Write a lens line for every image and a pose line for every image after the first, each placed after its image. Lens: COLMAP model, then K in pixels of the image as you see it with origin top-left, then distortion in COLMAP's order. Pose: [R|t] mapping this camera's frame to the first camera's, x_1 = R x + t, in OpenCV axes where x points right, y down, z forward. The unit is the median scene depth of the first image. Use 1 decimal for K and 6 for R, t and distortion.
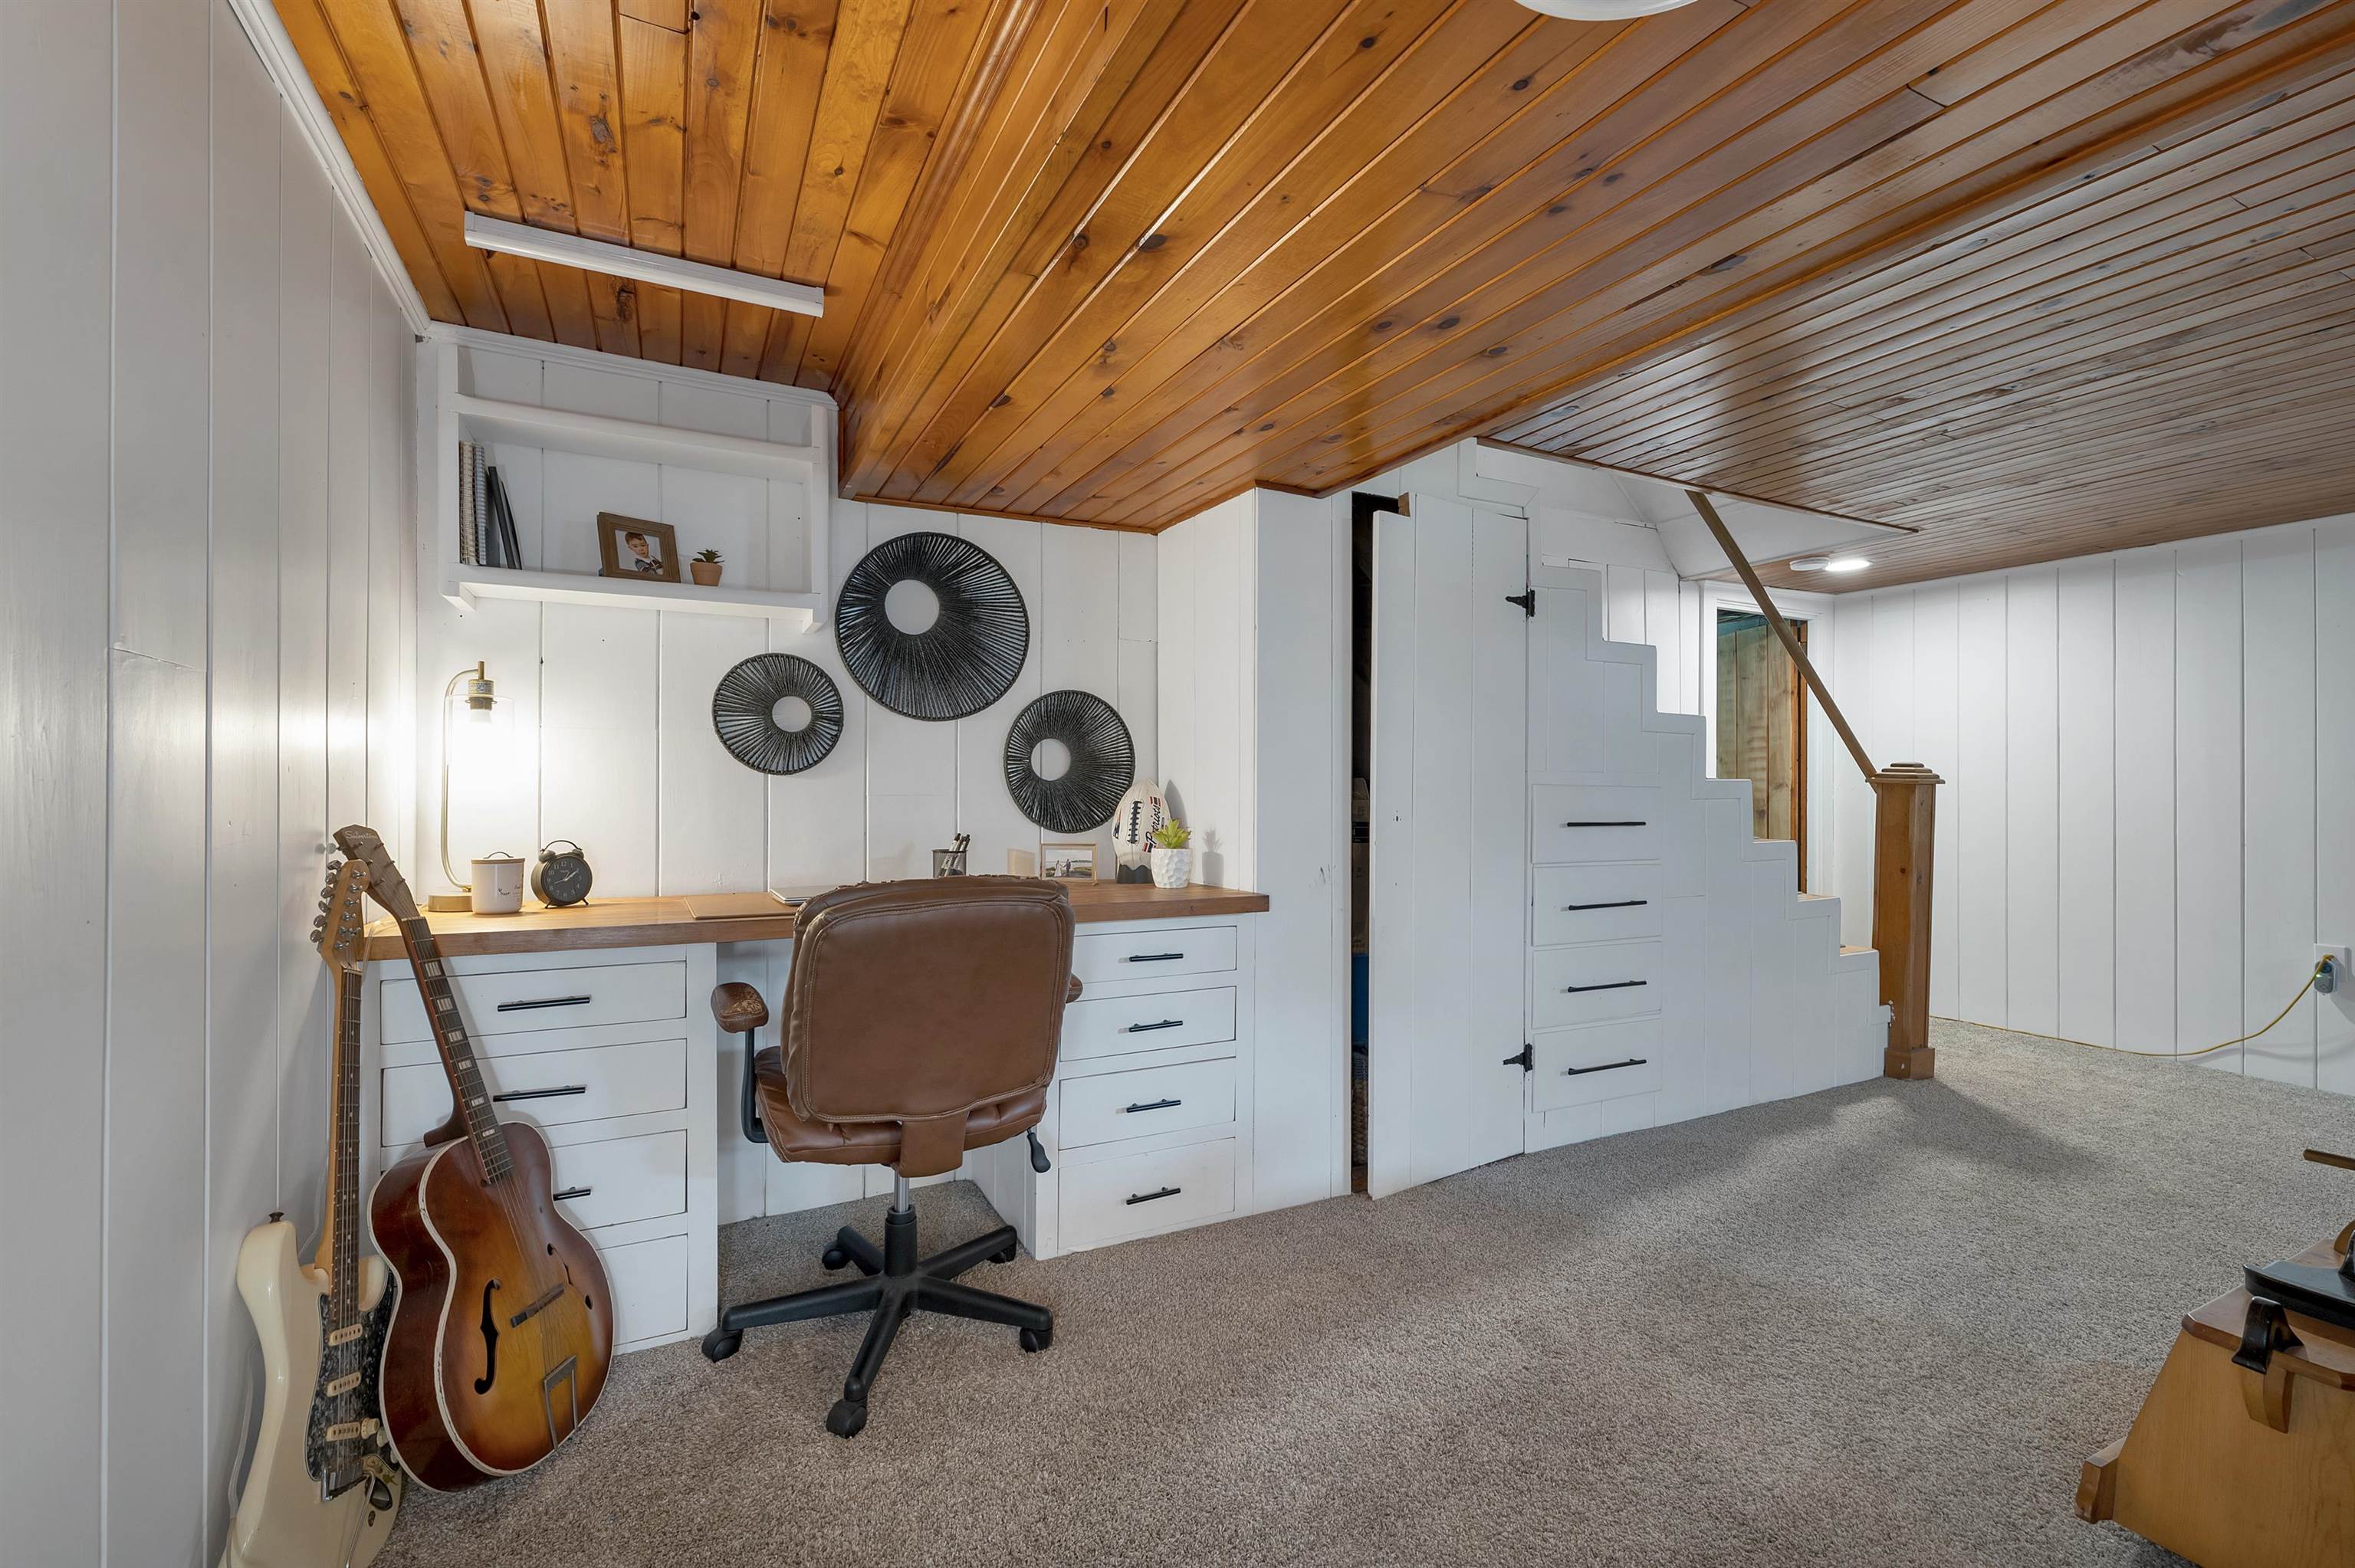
lens RADIAL K [[1005.7, 0, 1167.2], [0, 1005.7, 778.0], [0, 0, 1]] dist [0.000533, 0.000528]
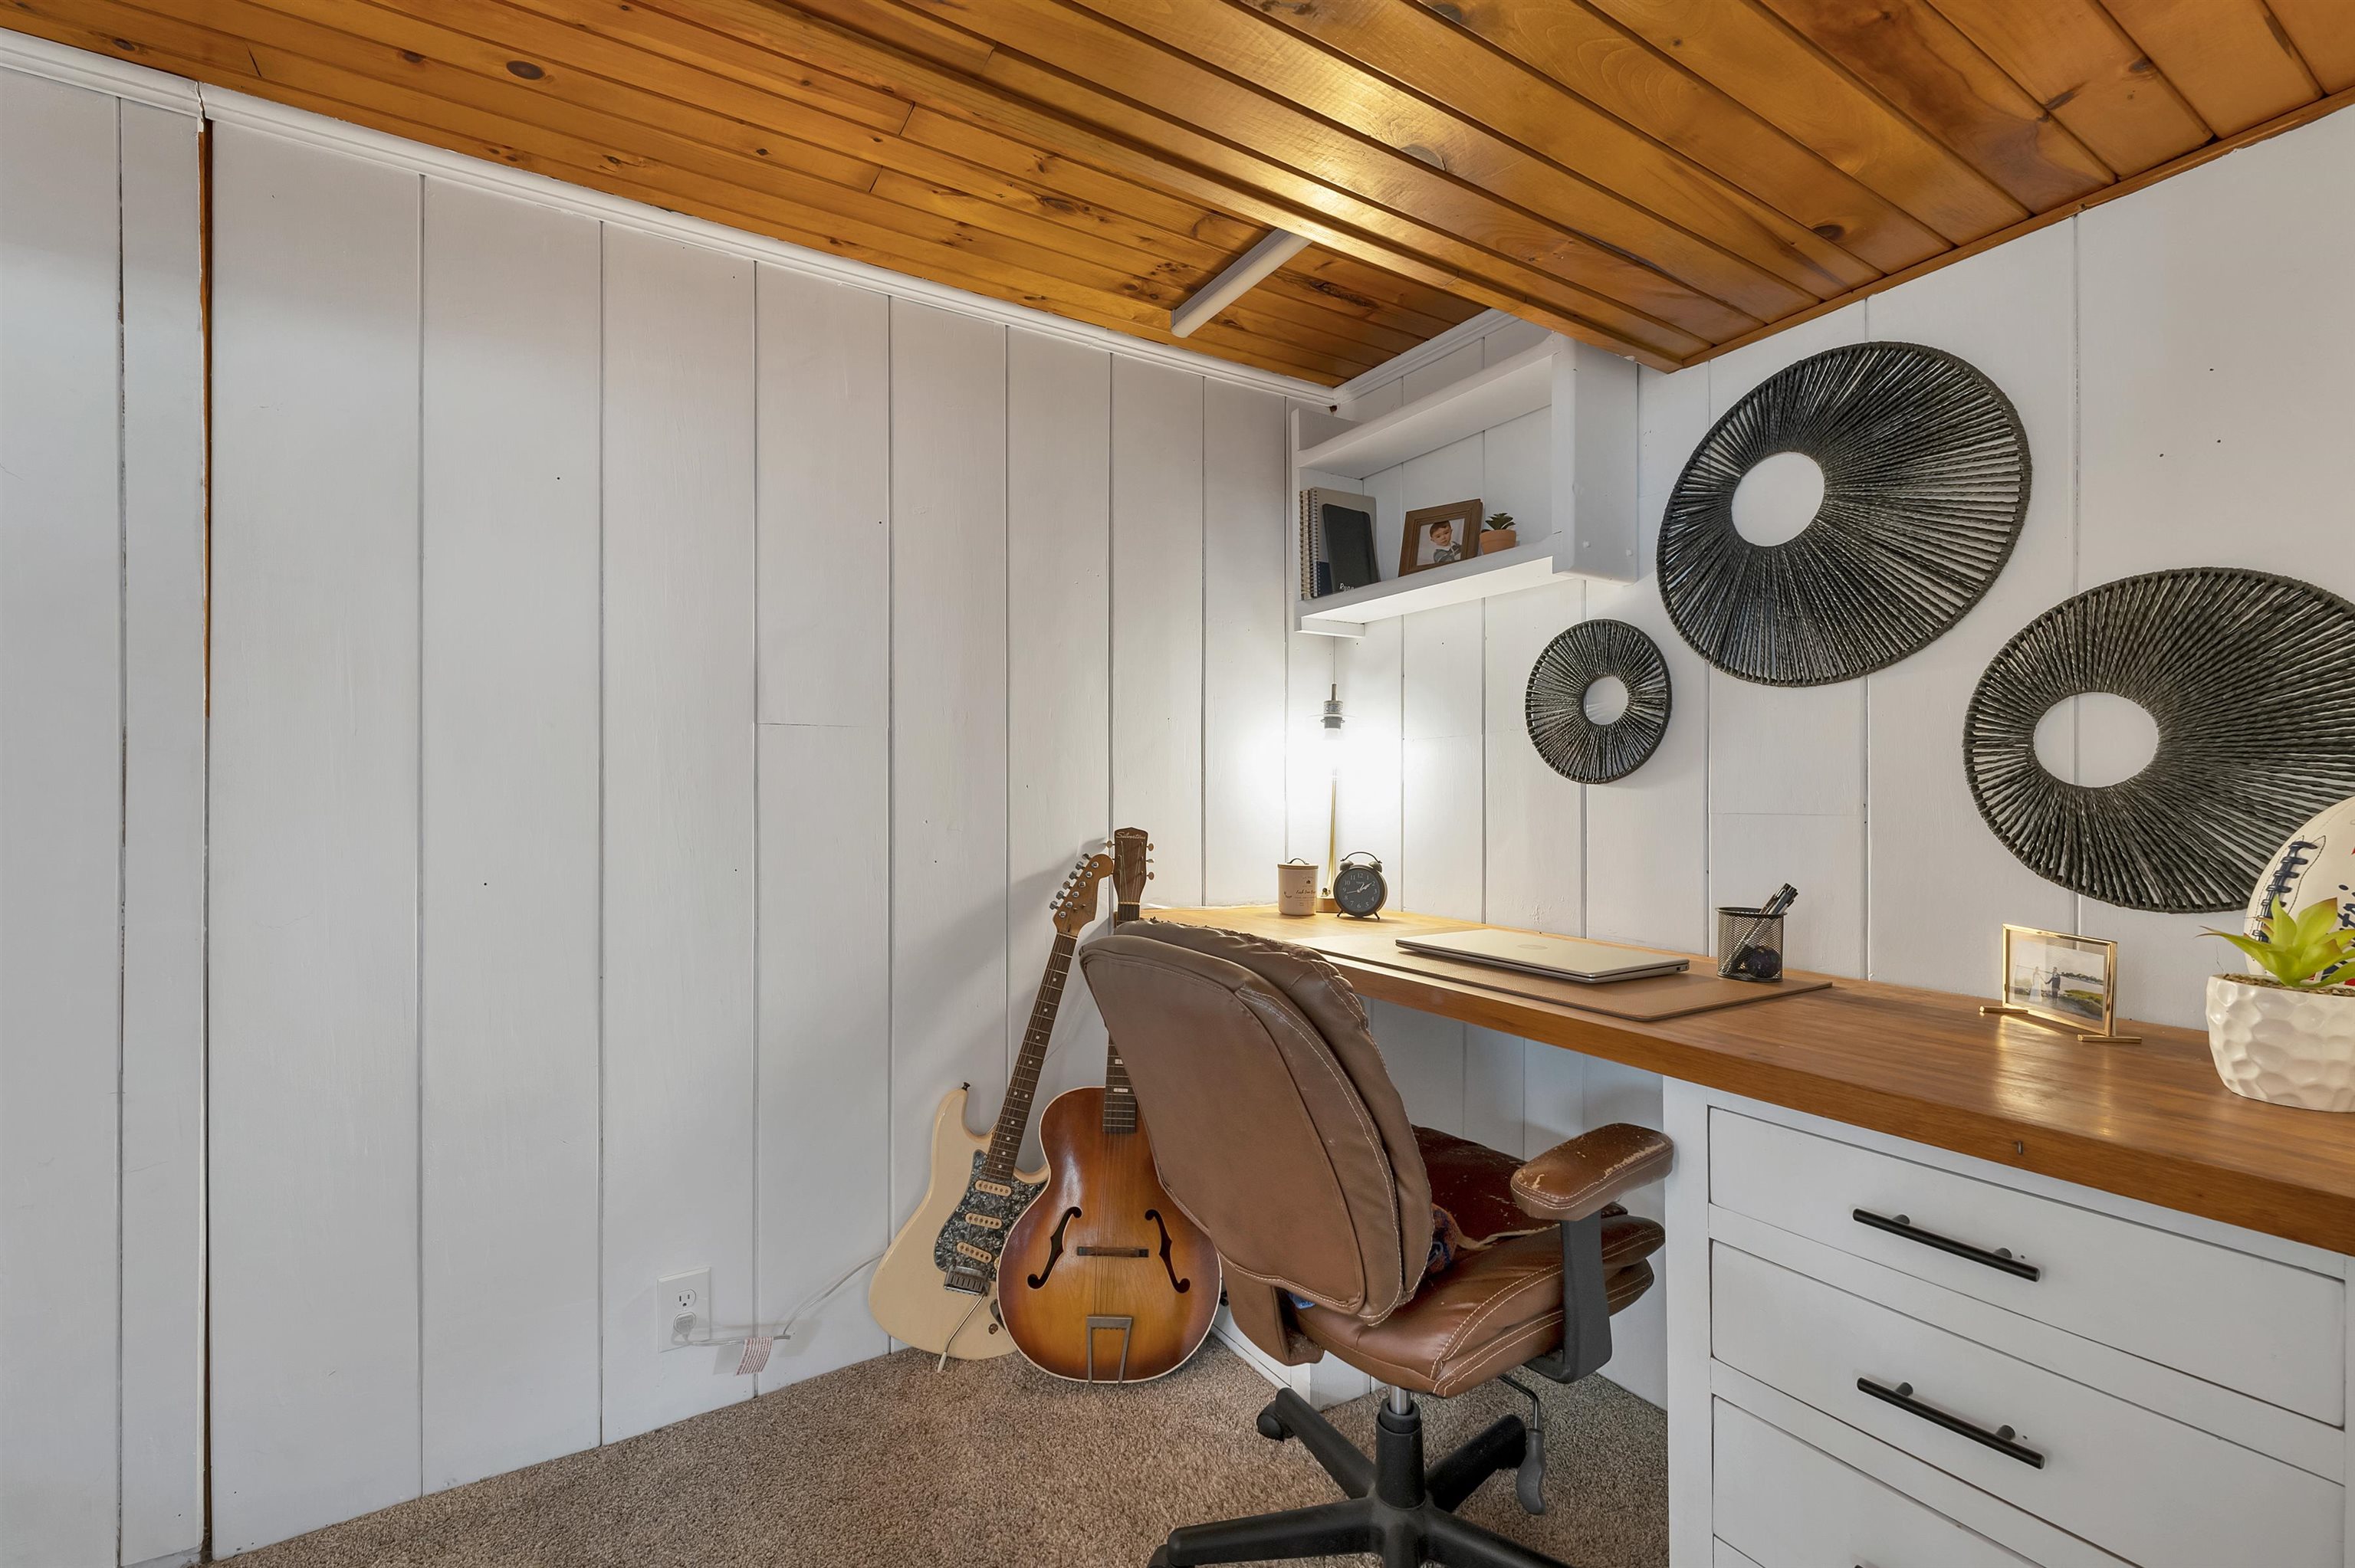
lens RADIAL K [[1005.7, 0, 1171.1], [0, 1005.7, 790.9], [0, 0, 1]] dist [0.000533, 0.000528]
pose [[0.072779, -0.005797, -0.997331, 0.333461], [0.006977, 0.999962, -0.005303, 0.003847], [0.997324, -0.006572, 0.072817, 0.631935]]
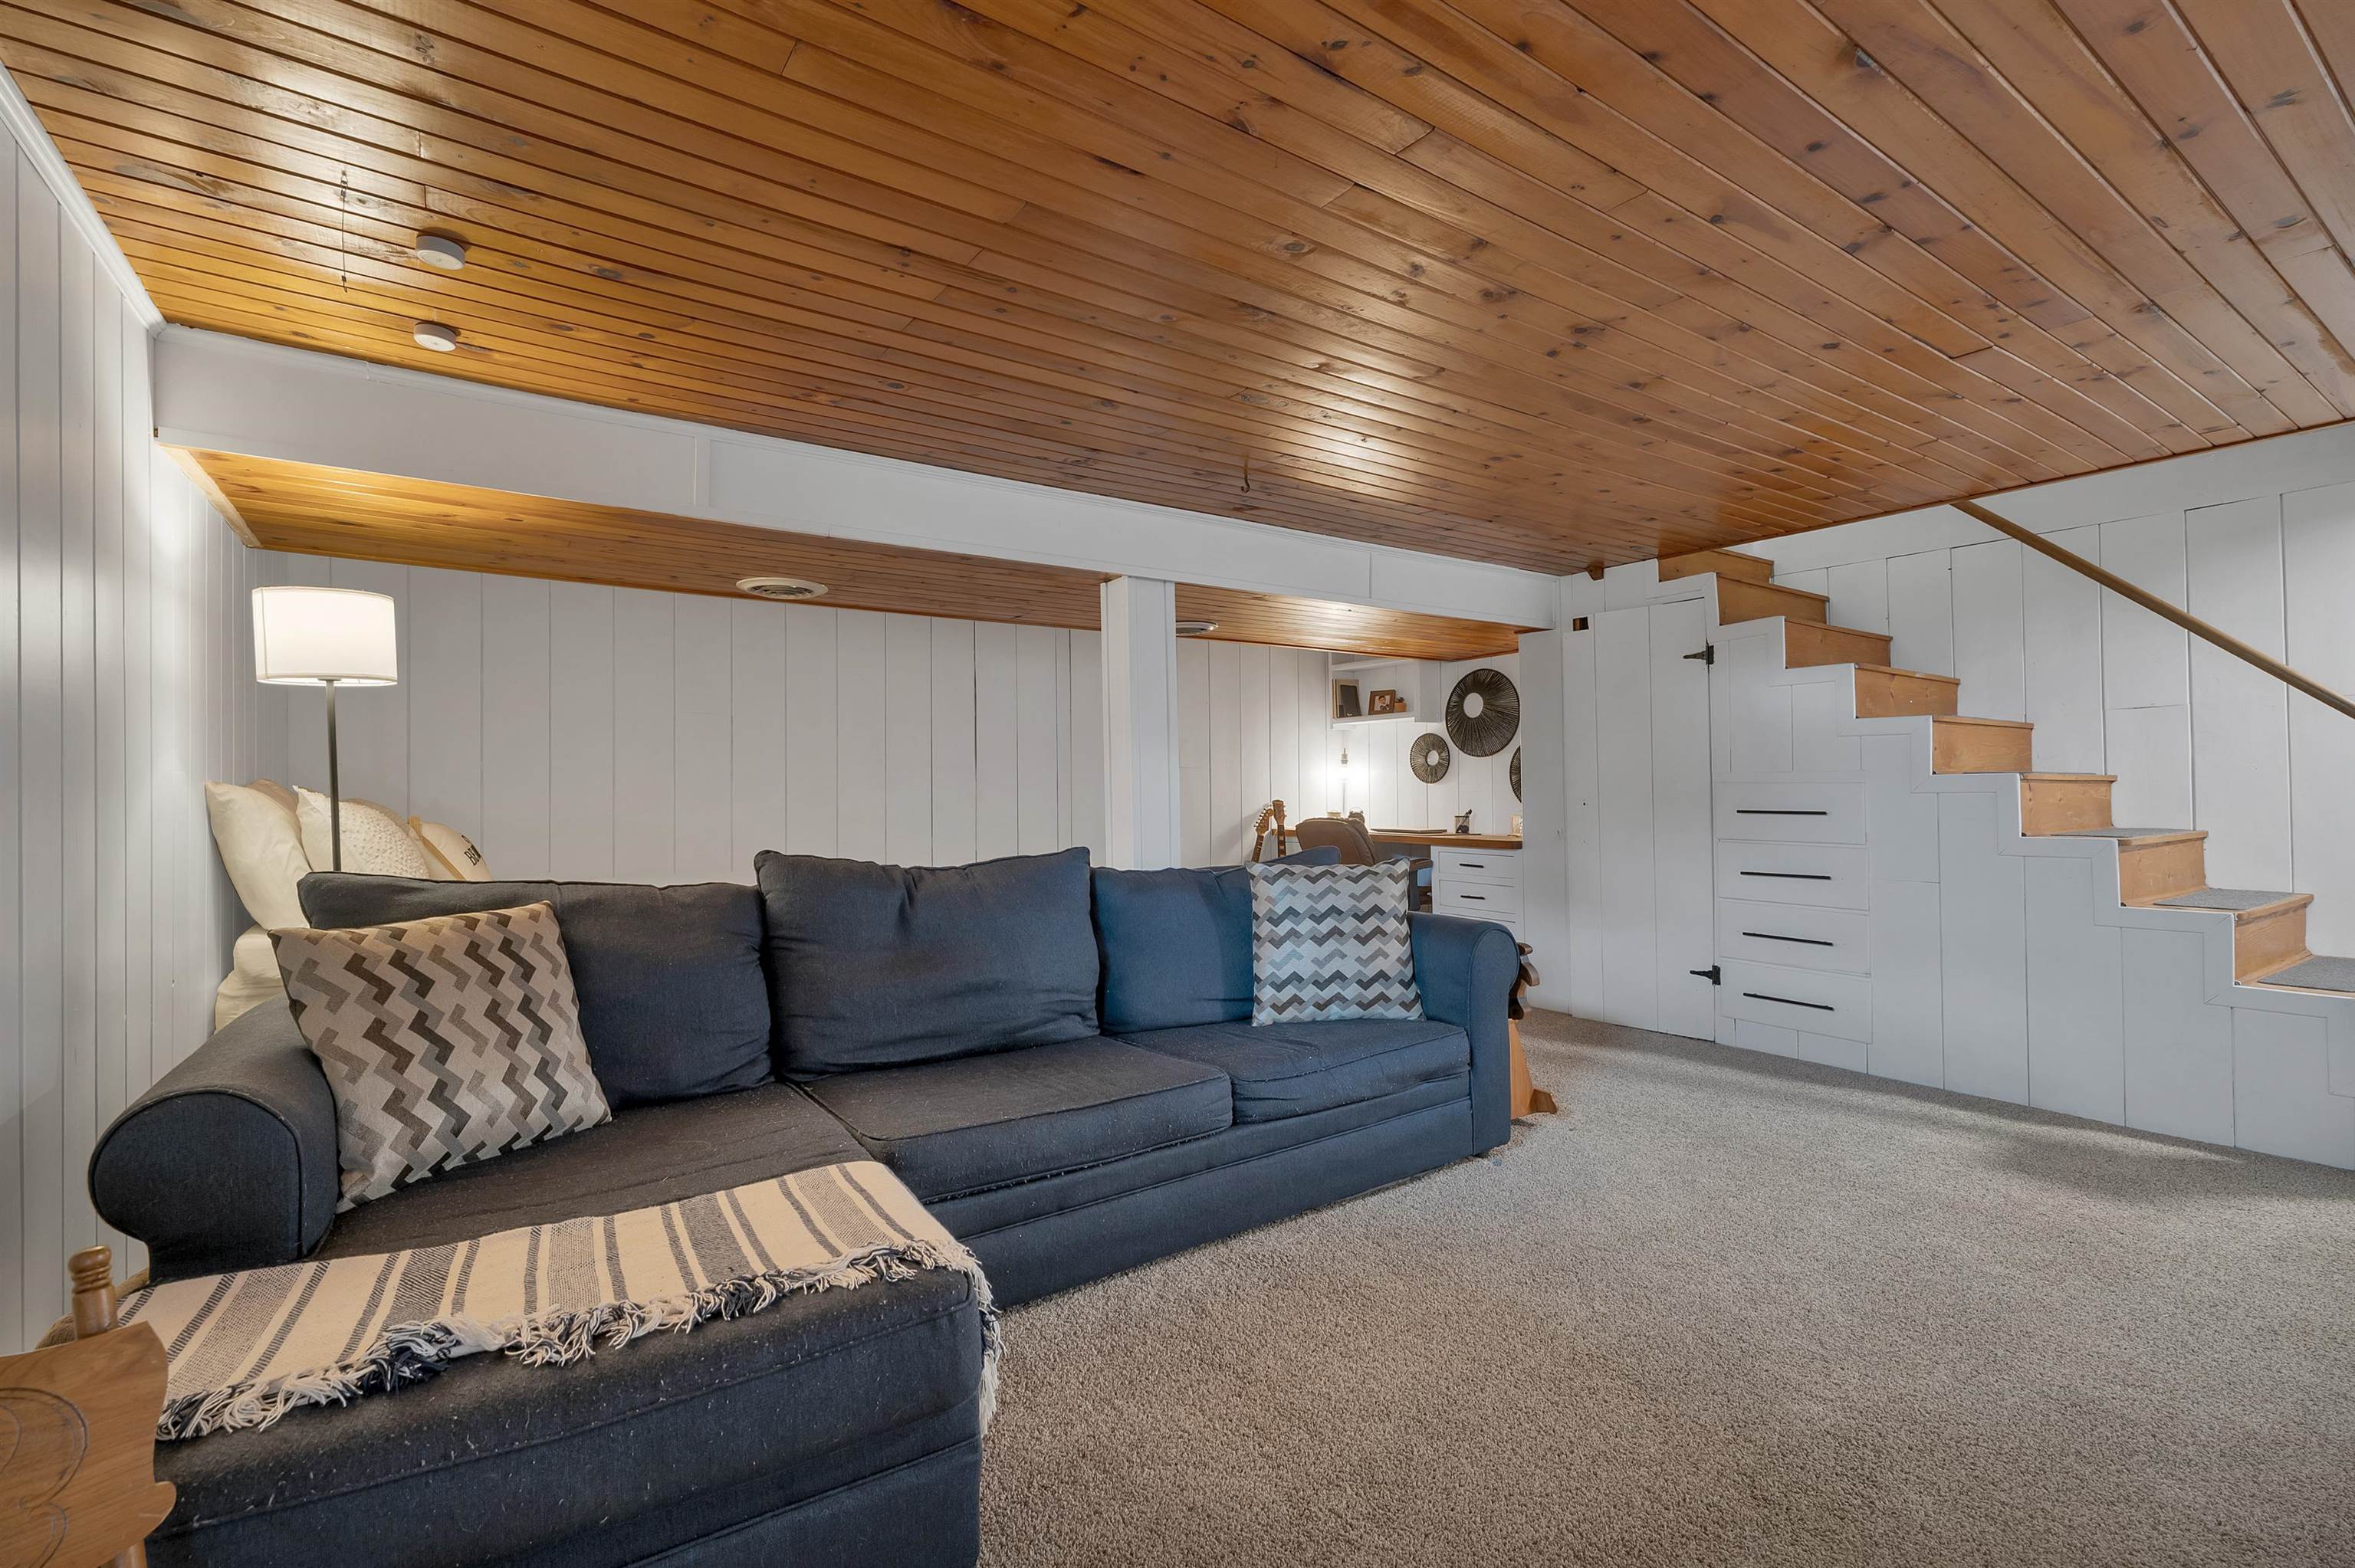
lens RADIAL K [[1005.7, 0, 1174.8], [0, 1005.7, 788.5], [0, 0, 1]] dist [0.000533, 0.000528]
pose [[0.129405, -0.006907, -0.991568, 1.935141], [0.015919, 0.999861, -0.004888, 0.011023], [0.991464, -0.015152, 0.129497, 0.077138]]
